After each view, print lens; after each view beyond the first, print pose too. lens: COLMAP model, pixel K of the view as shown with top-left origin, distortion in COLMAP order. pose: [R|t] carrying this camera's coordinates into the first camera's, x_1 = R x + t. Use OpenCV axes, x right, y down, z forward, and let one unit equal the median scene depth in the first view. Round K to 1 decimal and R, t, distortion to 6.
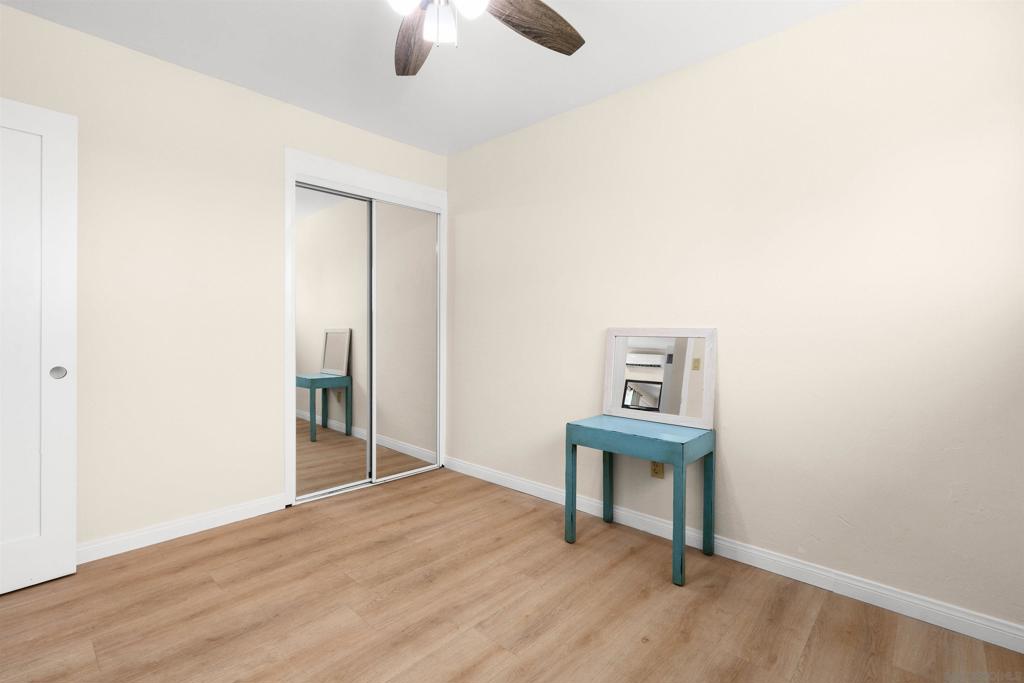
lens RADIAL K [[470.1, 0, 508.7], [0, 470.1, 324.8], [0, 0, 1]] dist [0.001702, -0.000044]
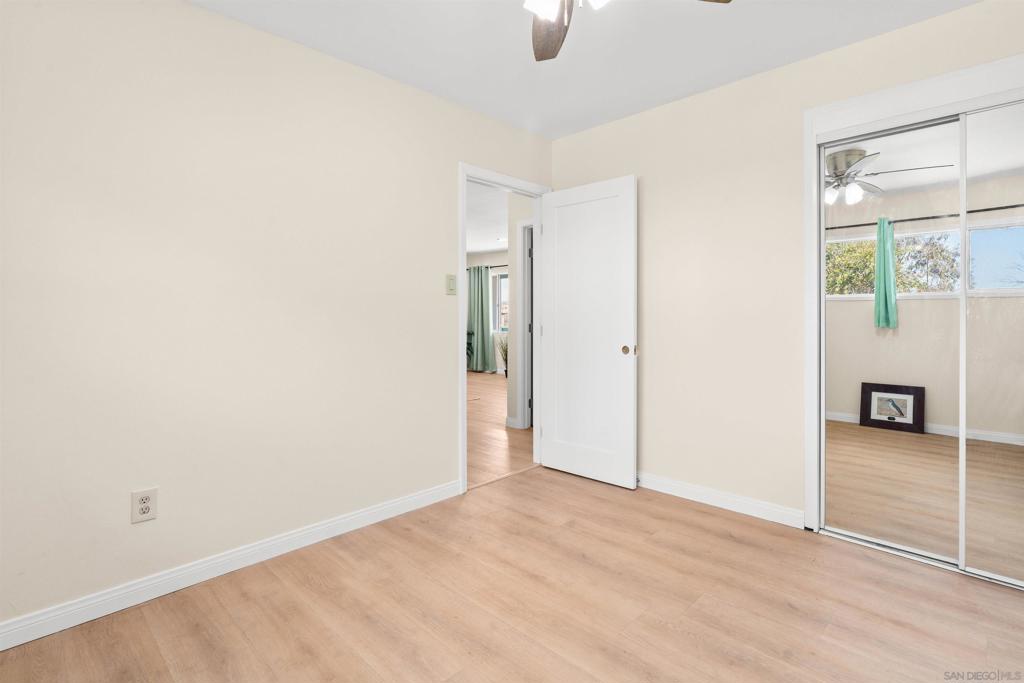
lens RADIAL K [[502.5, 0, 509.1], [0, 502.5, 326.0], [0, 0, 1]] dist [-0.002240, 0.000080]
pose [[-0.041011, 0.010101, -0.999108, 0.583501], [0.005616, 0.999935, 0.009879, 0.008243], [0.999143, -0.005206, -0.041065, 0.639804]]
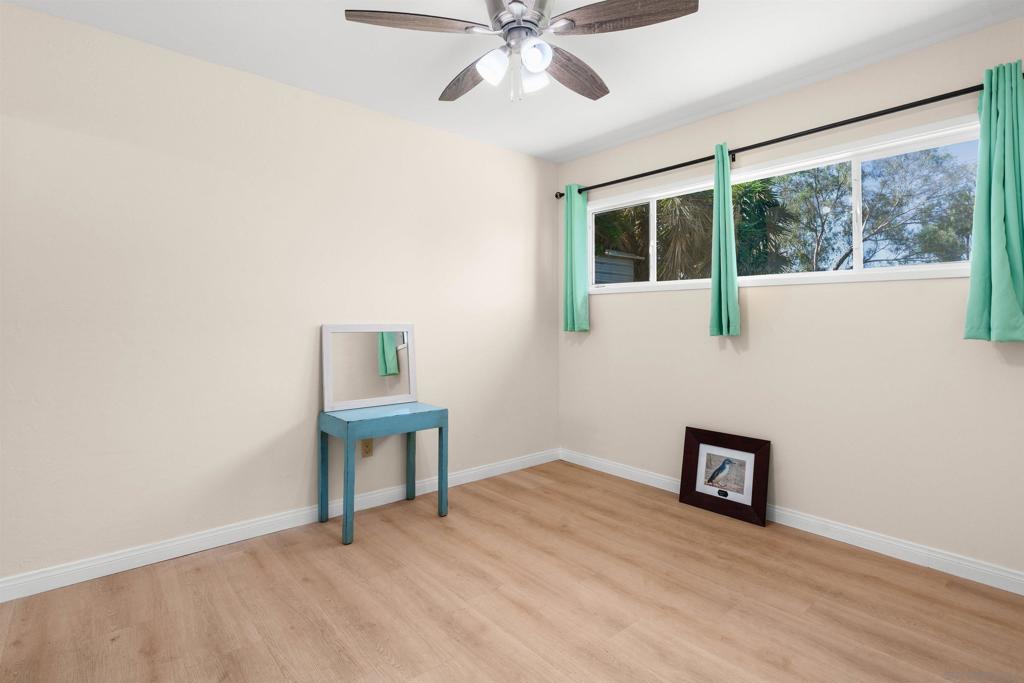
lens RADIAL K [[502.5, 0, 509.1], [0, 502.5, 326.0], [0, 0, 1]] dist [-0.002240, 0.000080]
pose [[0.109694, -0.009786, 0.993917, -0.956094], [-0.002796, 0.999945, 0.010154, -0.000908], [-0.993962, -0.003893, 0.109660, 0.613817]]
